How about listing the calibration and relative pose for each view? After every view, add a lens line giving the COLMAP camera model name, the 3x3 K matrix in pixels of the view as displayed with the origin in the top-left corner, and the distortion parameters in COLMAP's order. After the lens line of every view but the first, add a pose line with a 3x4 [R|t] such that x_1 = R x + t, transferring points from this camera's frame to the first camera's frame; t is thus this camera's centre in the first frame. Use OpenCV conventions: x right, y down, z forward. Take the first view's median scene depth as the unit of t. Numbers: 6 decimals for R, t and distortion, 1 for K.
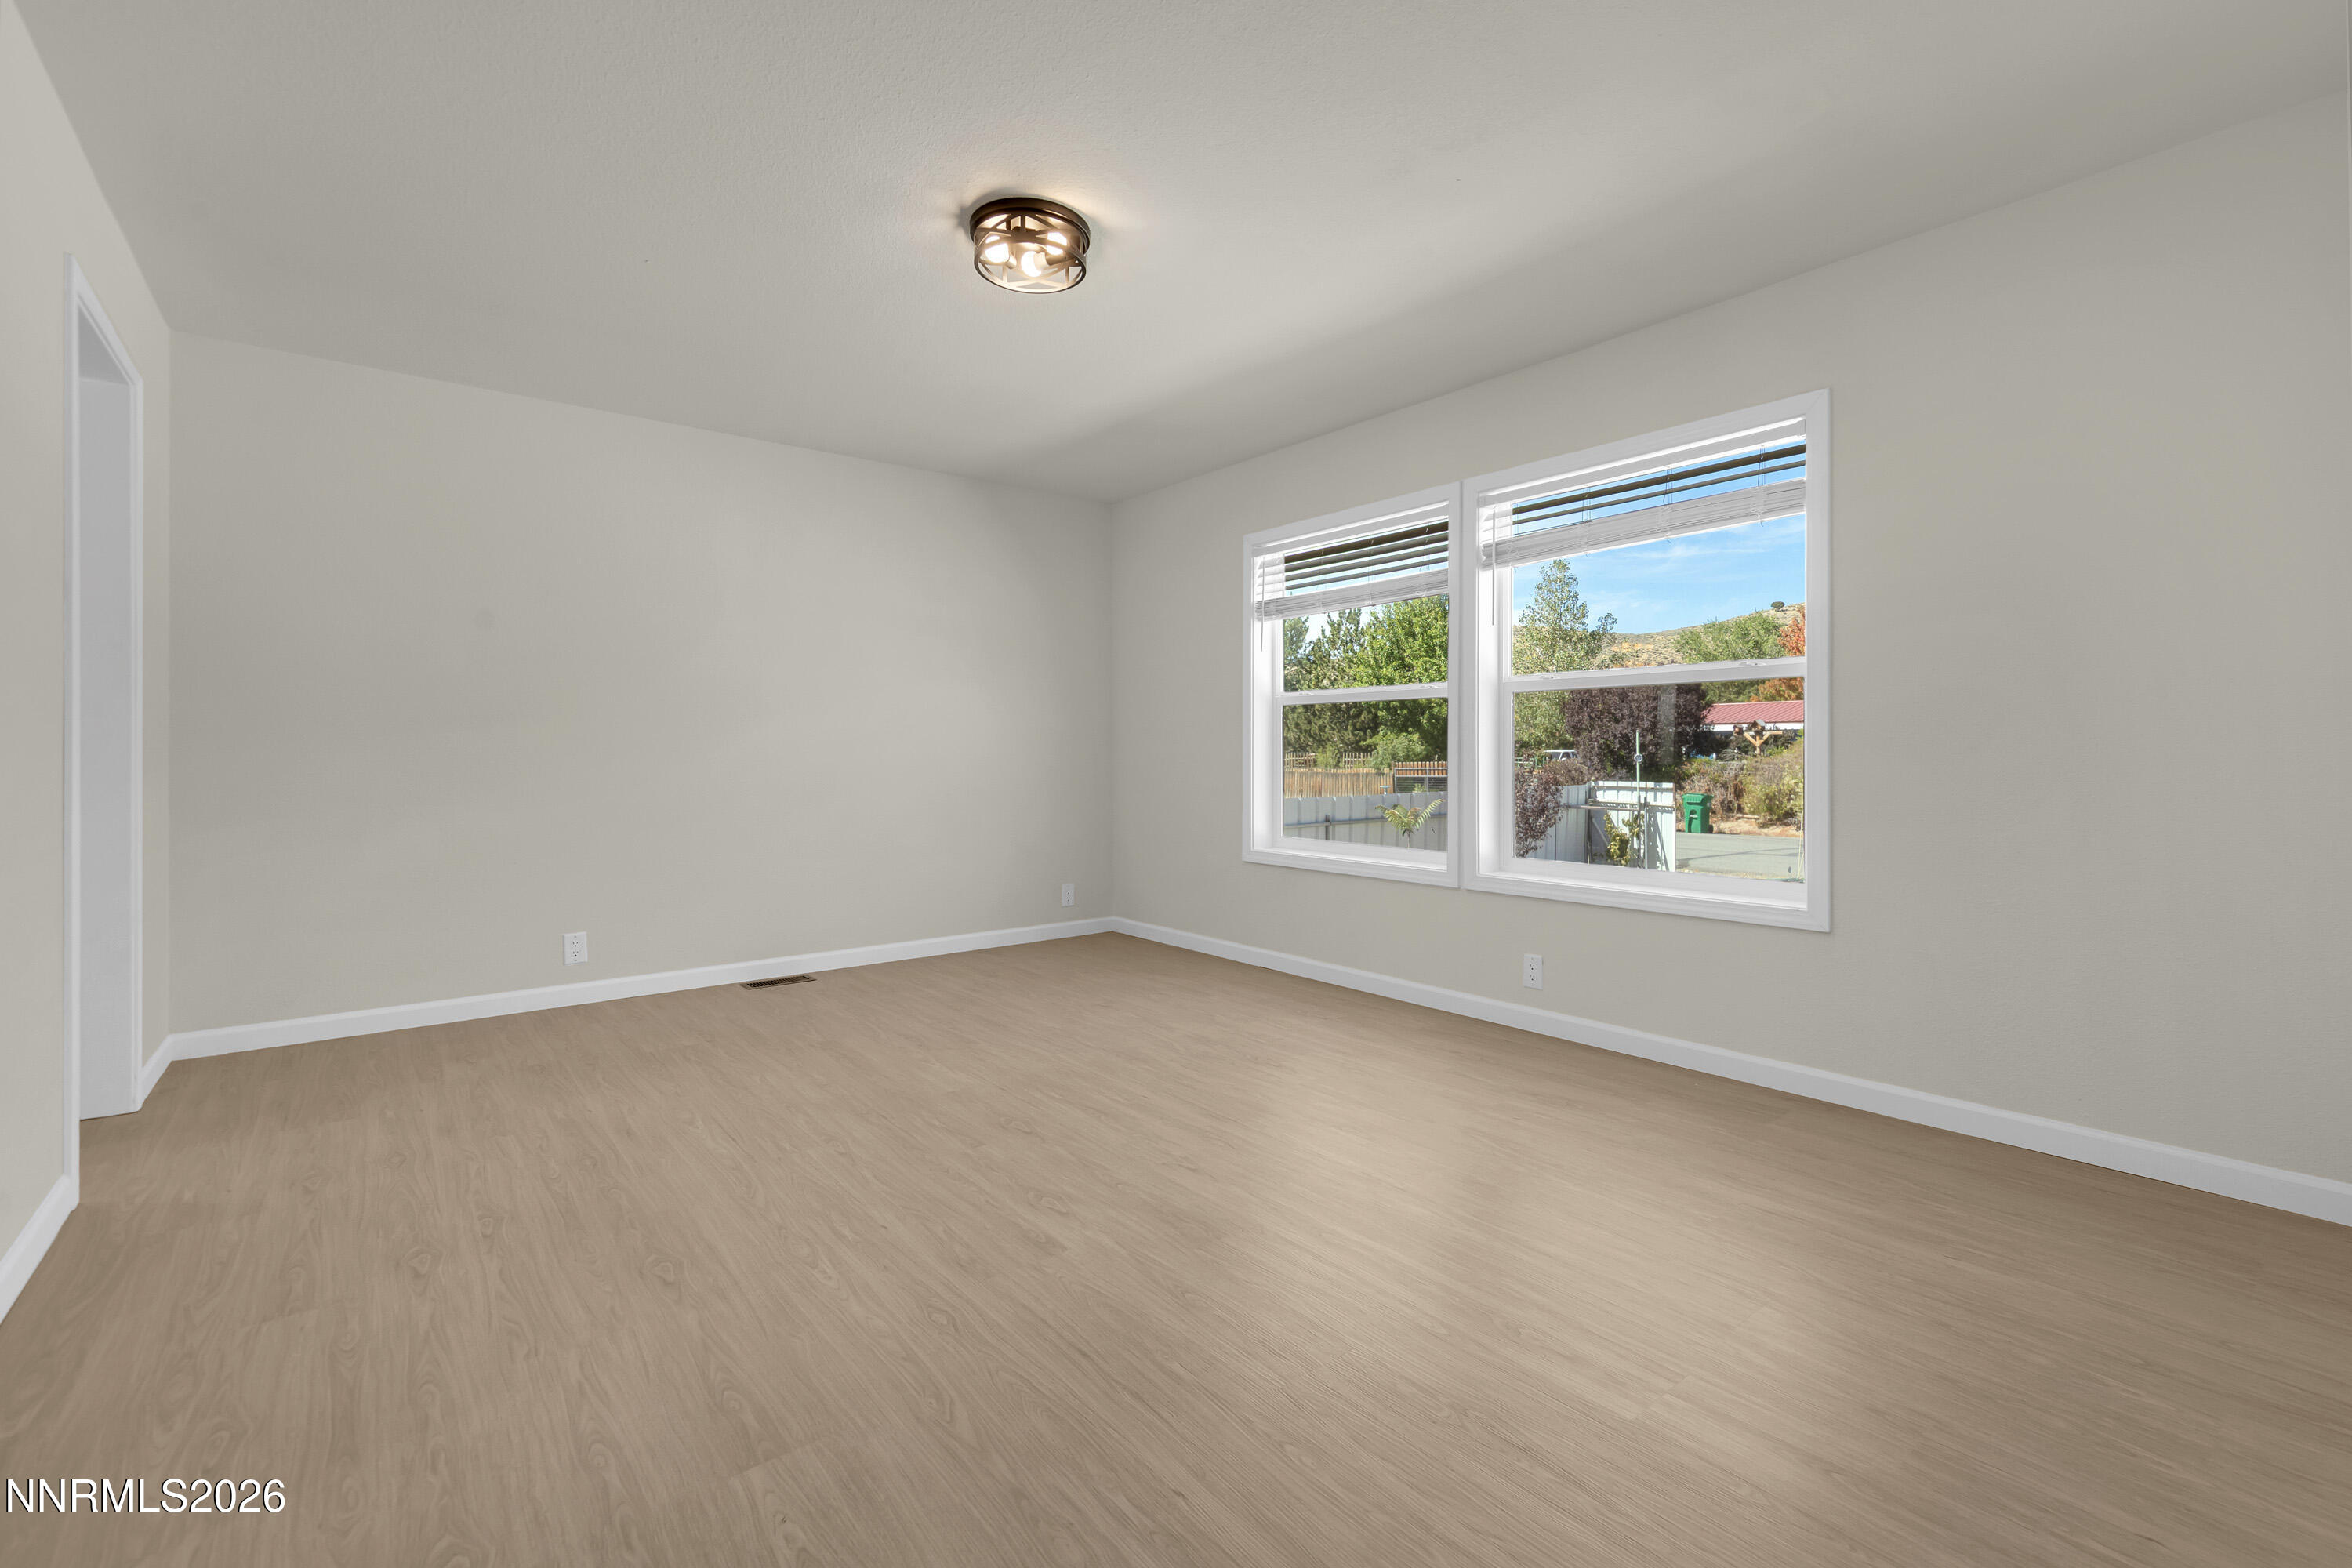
lens RADIAL K [[1001.5, 0, 1211.8], [0, 1001.5, 762.9], [0, 0, 1]] dist [0.000160, 0.000411]
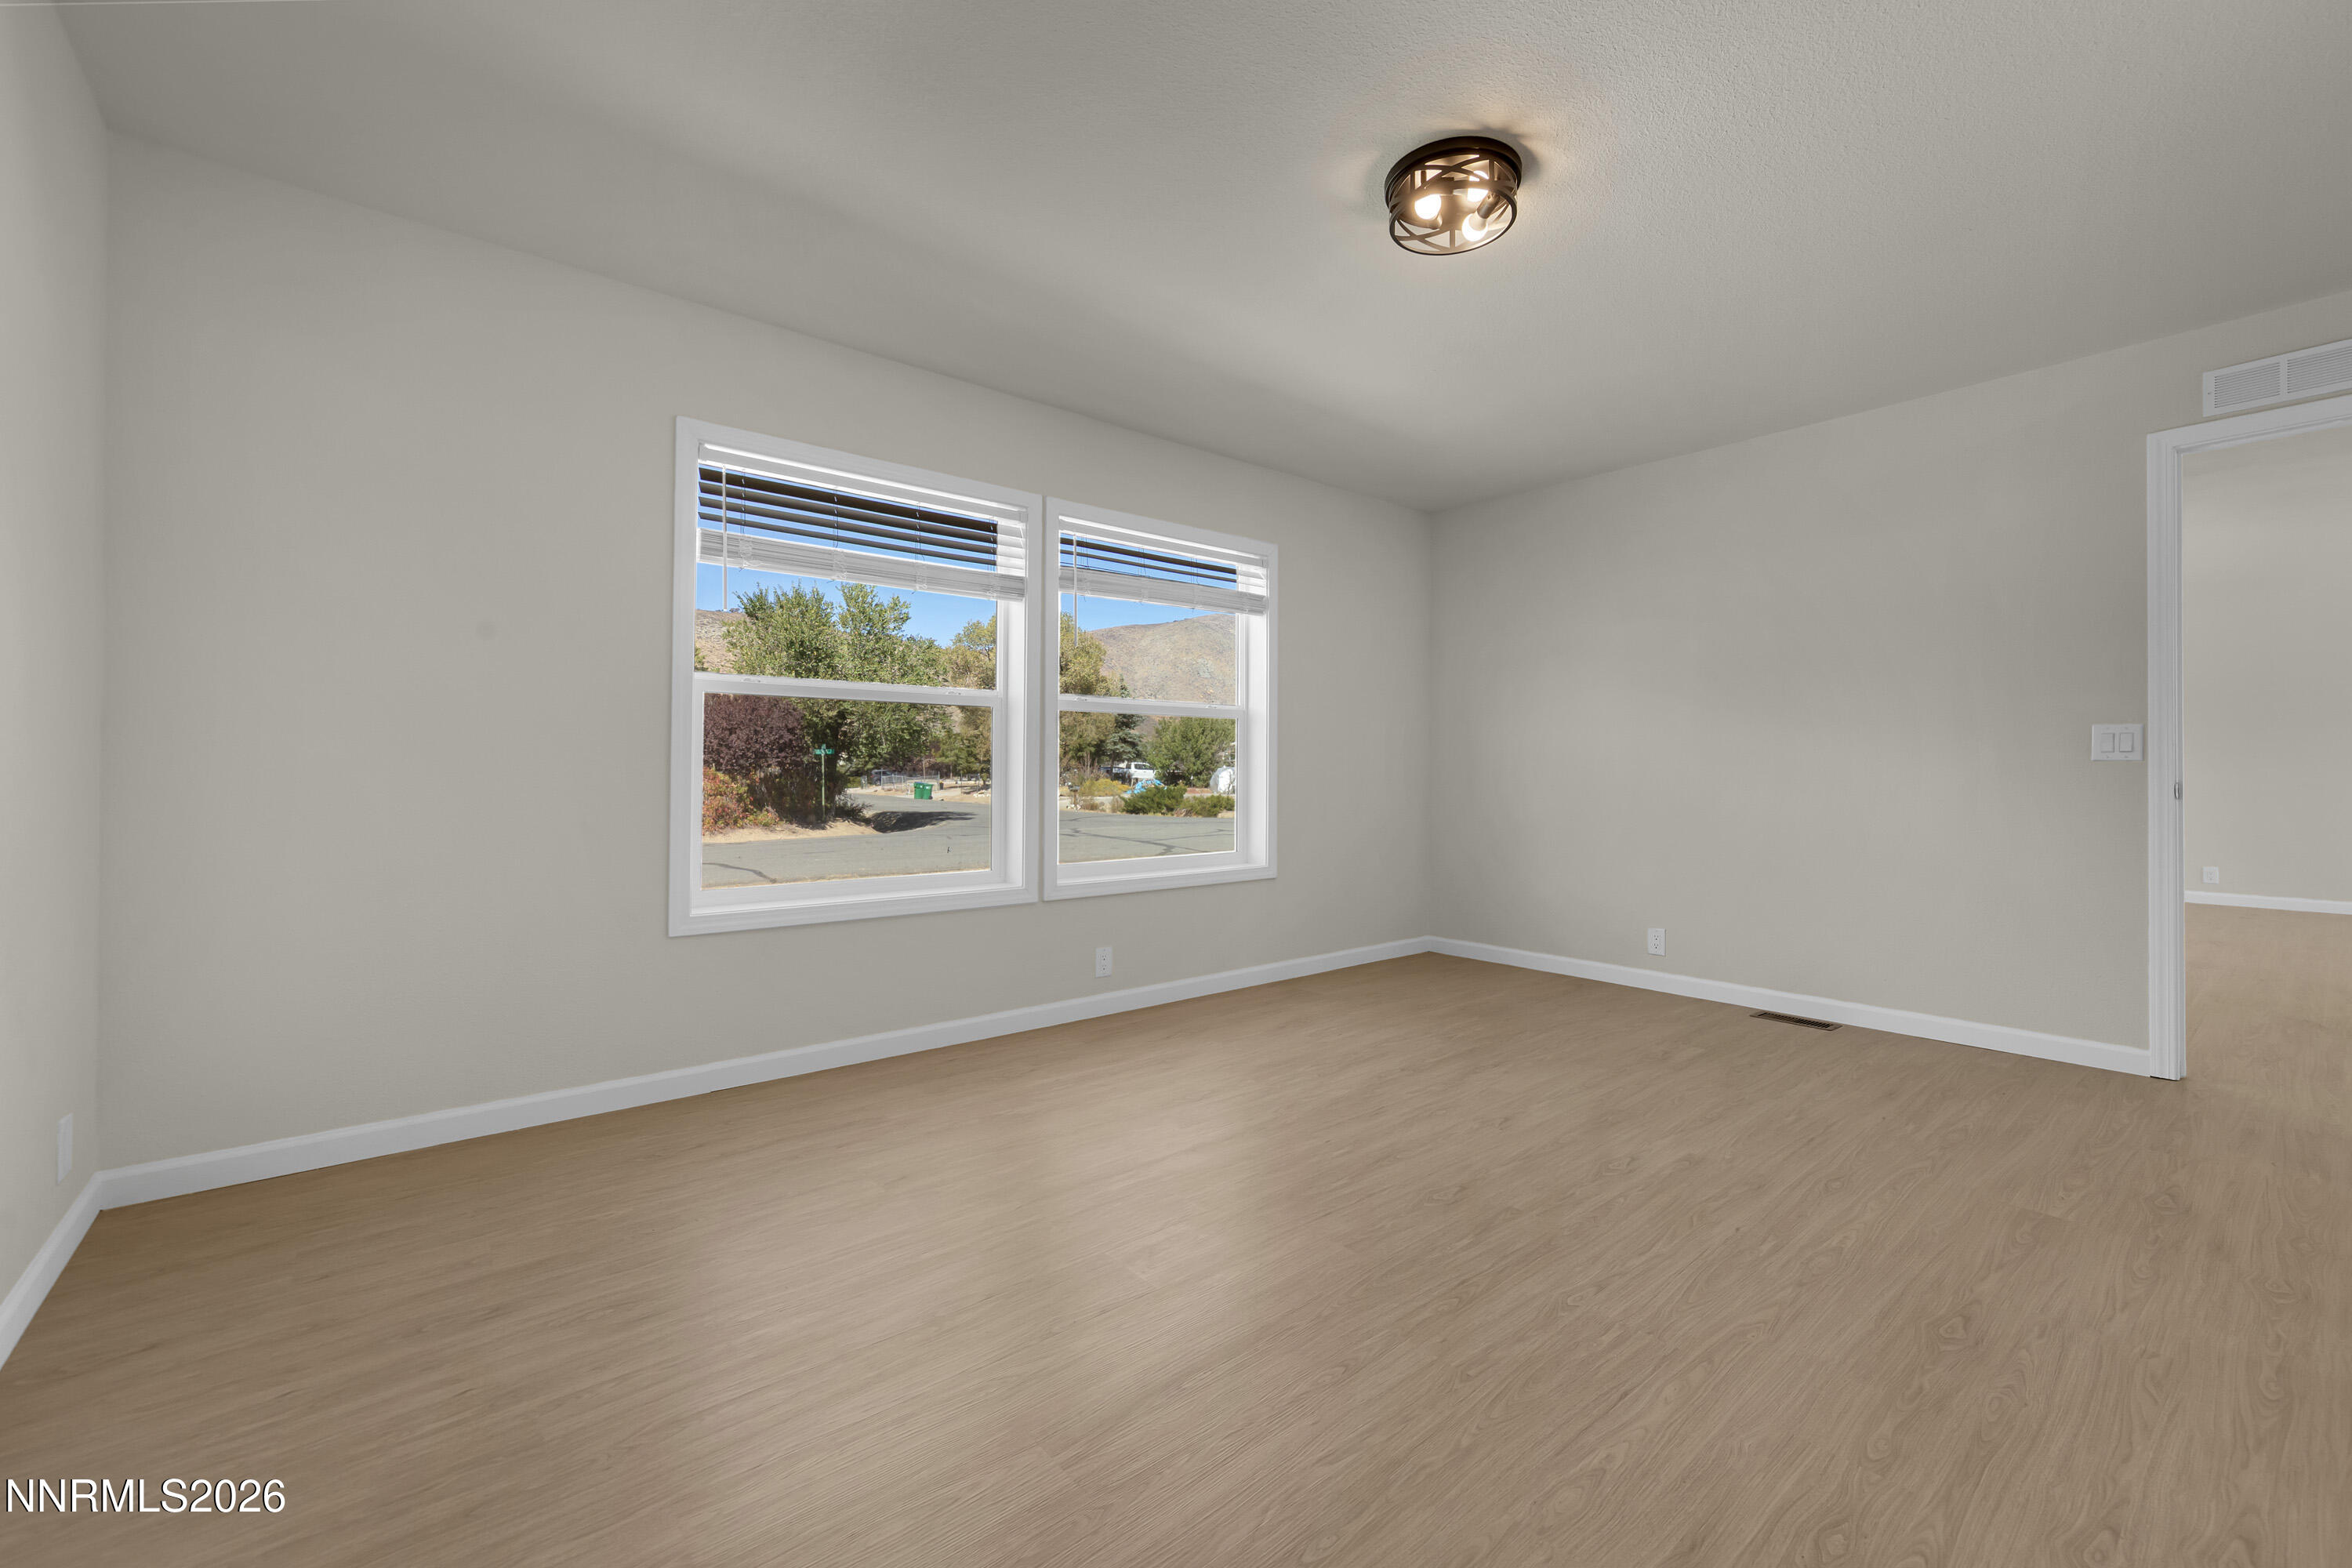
lens RADIAL K [[970.4, 0, 1185.8], [0, 970.4, 773.4], [0, 0, 1]] dist [0.001459, 0.000757]
pose [[0.003650, -0.002837, 0.999989, -1.203014], [0.006228, 0.999977, 0.002815, -0.007356], [-0.999974, 0.006217, 0.003668, 1.419905]]
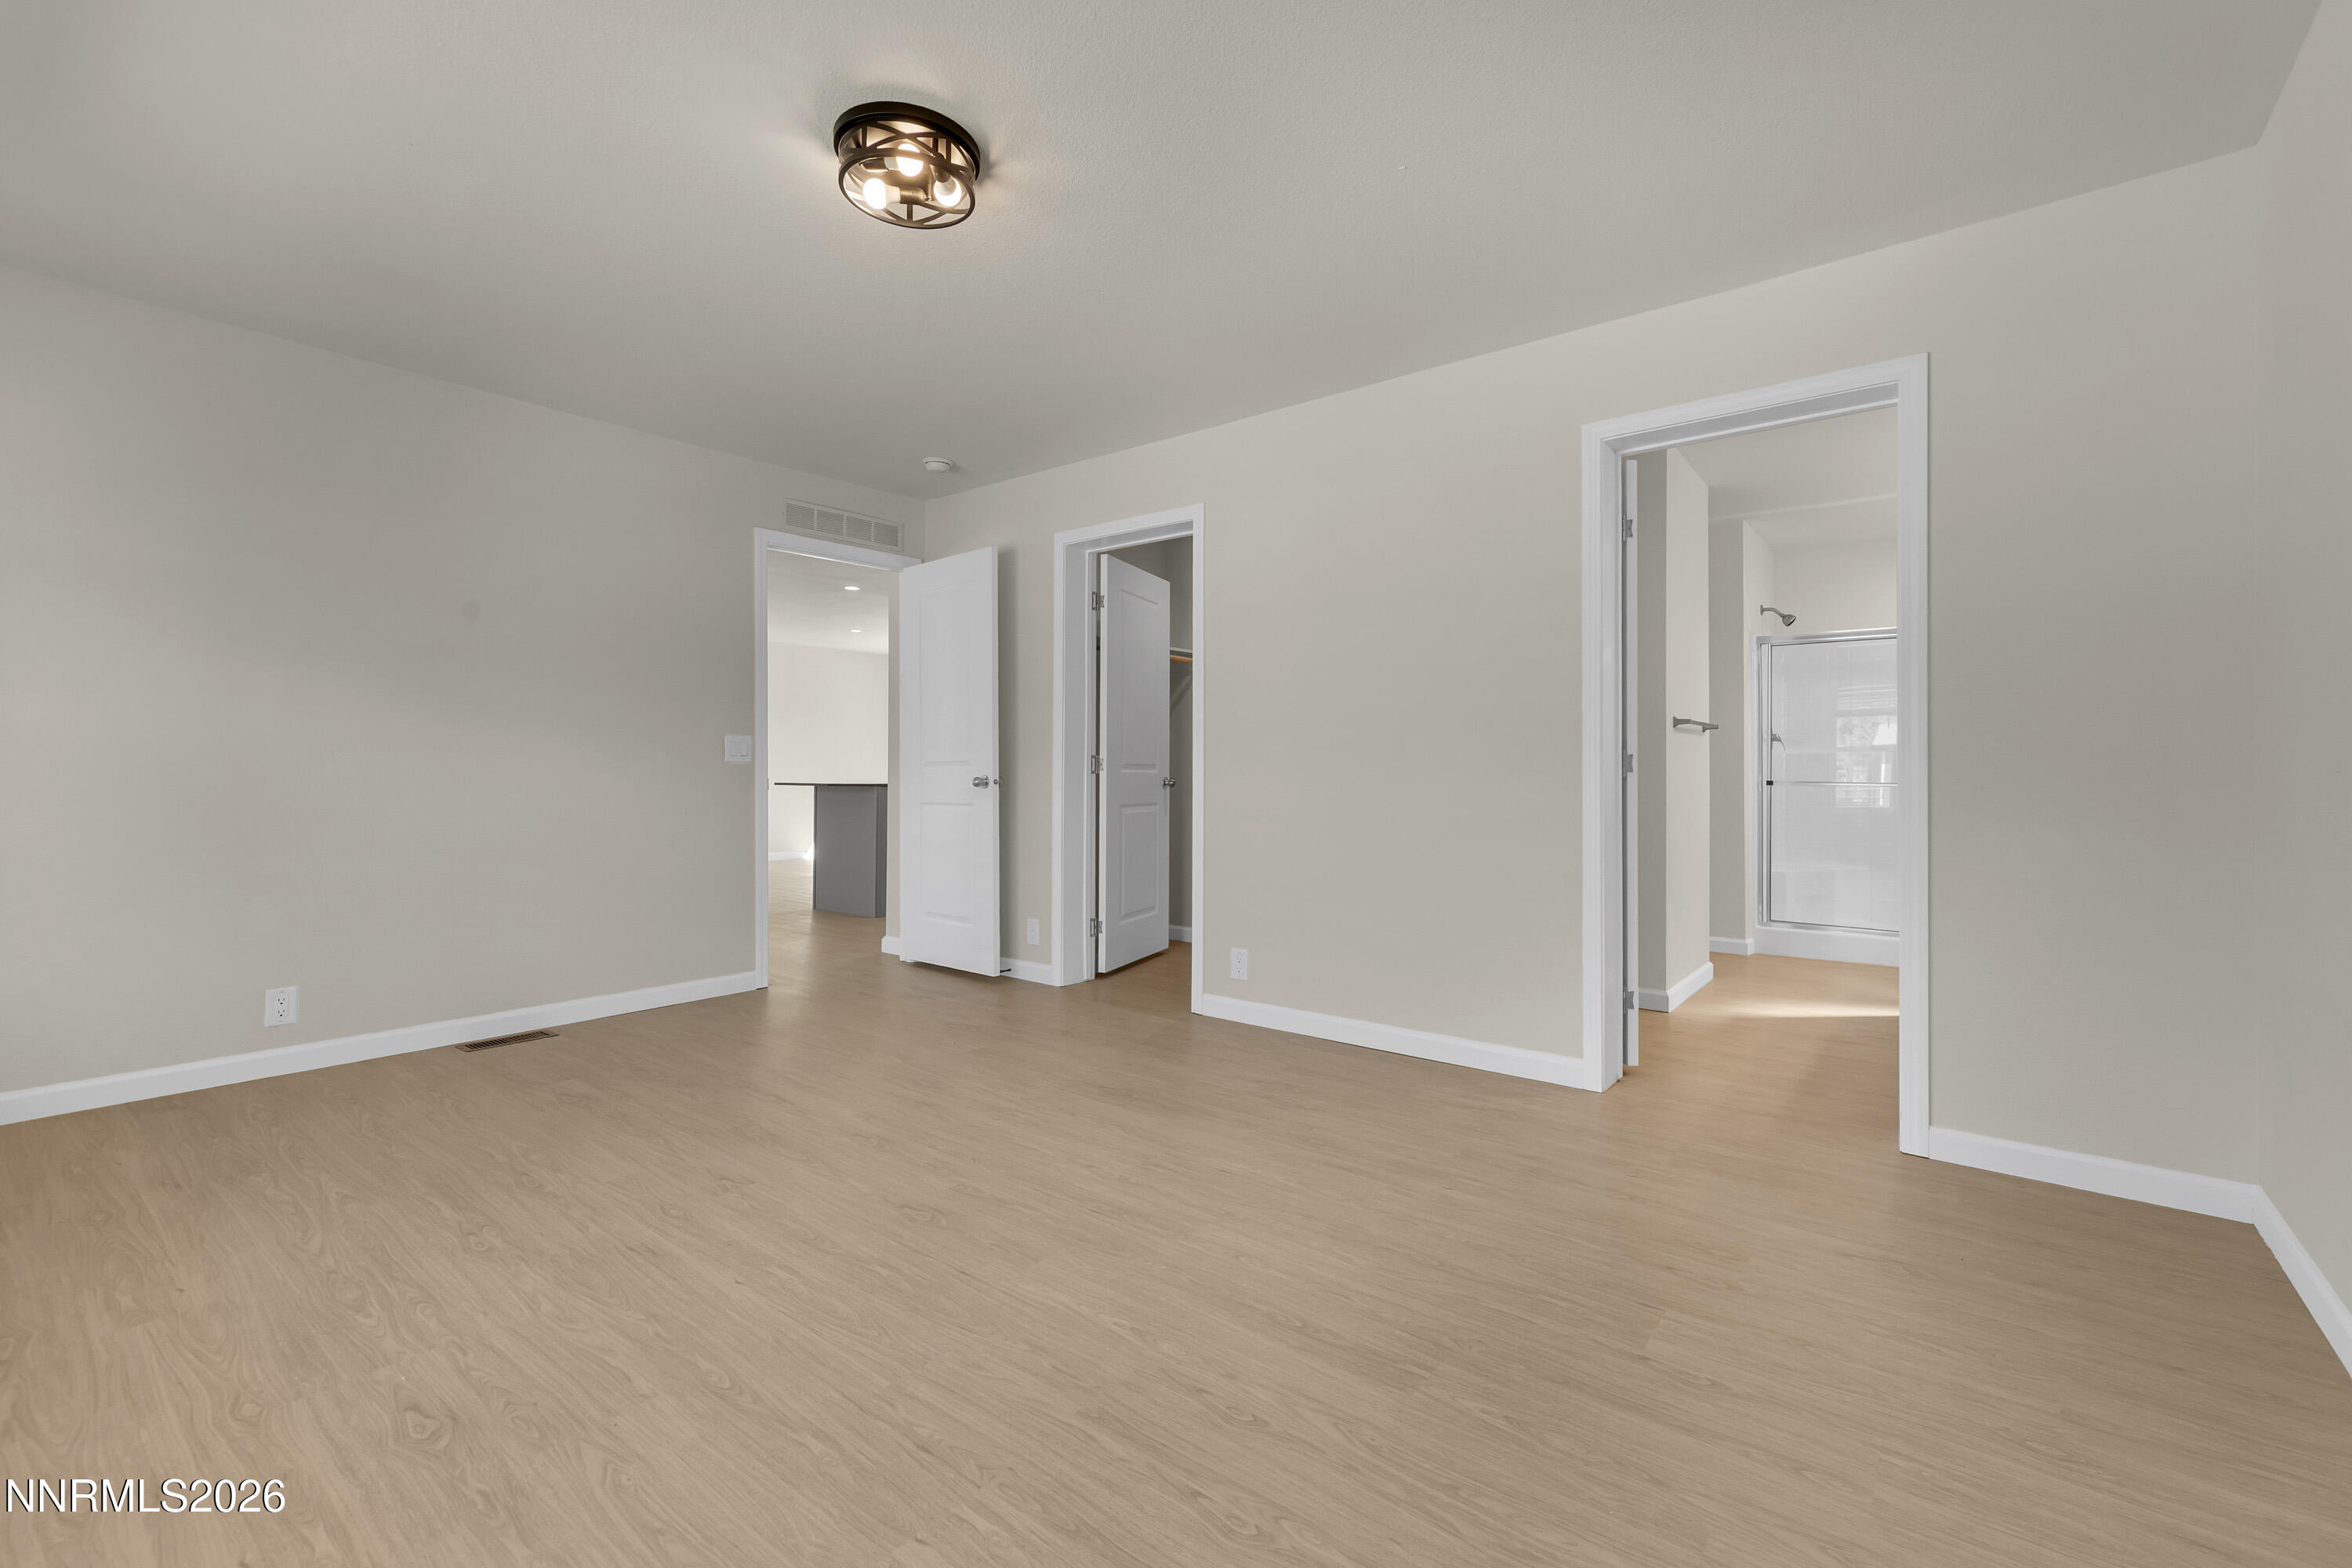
lens RADIAL K [[1001.5, 0, 1211.8], [0, 1001.5, 762.9], [0, 0, 1]] dist [0.000160, 0.000411]
pose [[-0.975965, -0.001364, -0.217923, -0.289106], [-0.002258, 0.999990, 0.003850, -0.021379], [0.217915, 0.004249, -0.975958, 2.173177]]
